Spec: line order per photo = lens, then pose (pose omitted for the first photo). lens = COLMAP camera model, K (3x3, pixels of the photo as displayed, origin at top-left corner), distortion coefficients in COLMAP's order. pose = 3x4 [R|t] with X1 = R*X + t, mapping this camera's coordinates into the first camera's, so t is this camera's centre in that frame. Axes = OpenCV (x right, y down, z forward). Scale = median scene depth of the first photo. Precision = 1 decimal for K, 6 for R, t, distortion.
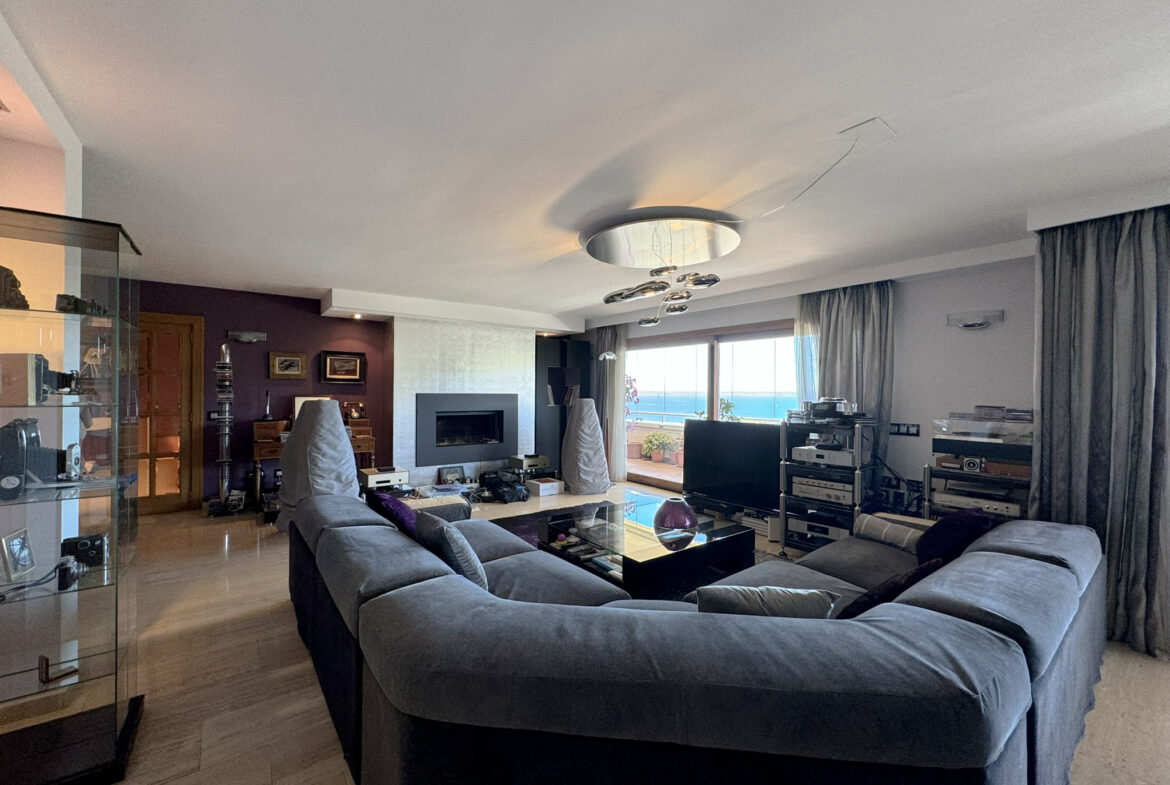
lens RADIAL K [[463.8, 0, 585.6], [0, 463.8, 392.6], [0, 0, 1]] dist [0.000939, 0.000202]
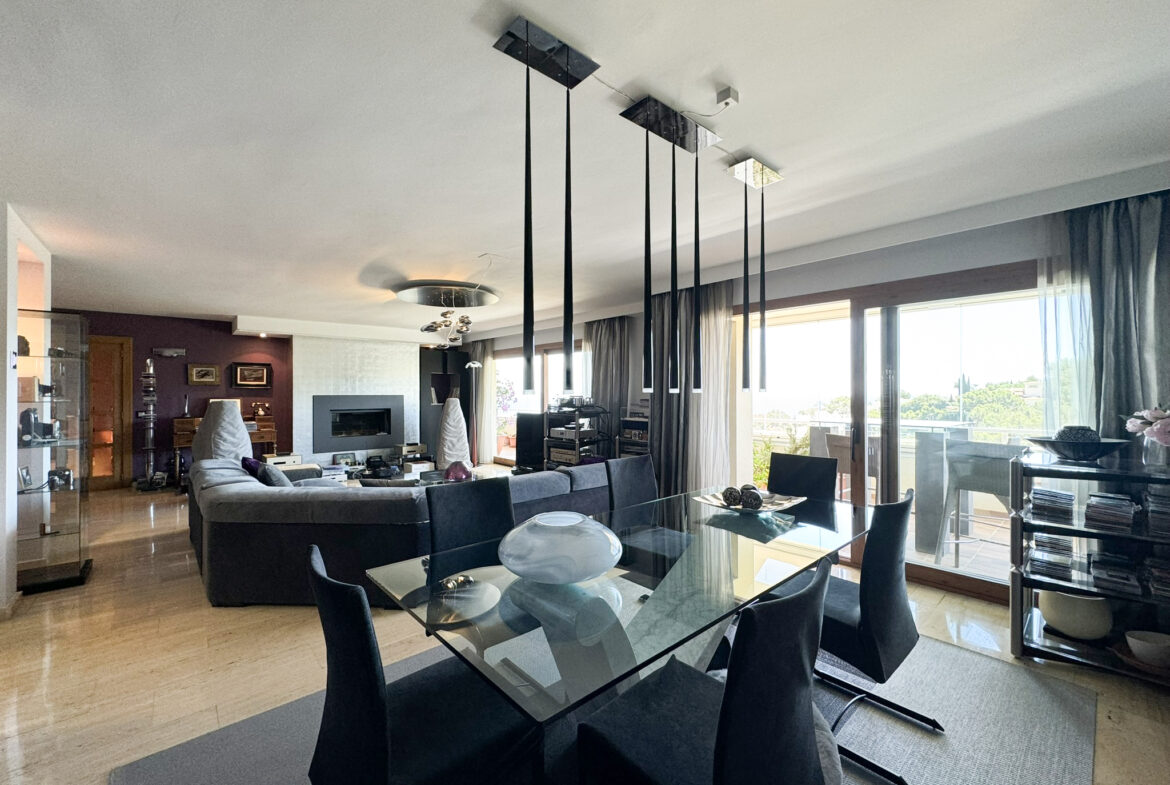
lens RADIAL K [[463.8, 0, 583.6], [0, 463.8, 392.1], [0, 0, 1]] dist [0.000939, 0.000202]
pose [[0.997161, -0.009803, 0.074659, 0.309044], [0.010066, 0.999944, -0.003144, 0.004449], [-0.074624, 0.003886, 0.997204, -0.354223]]
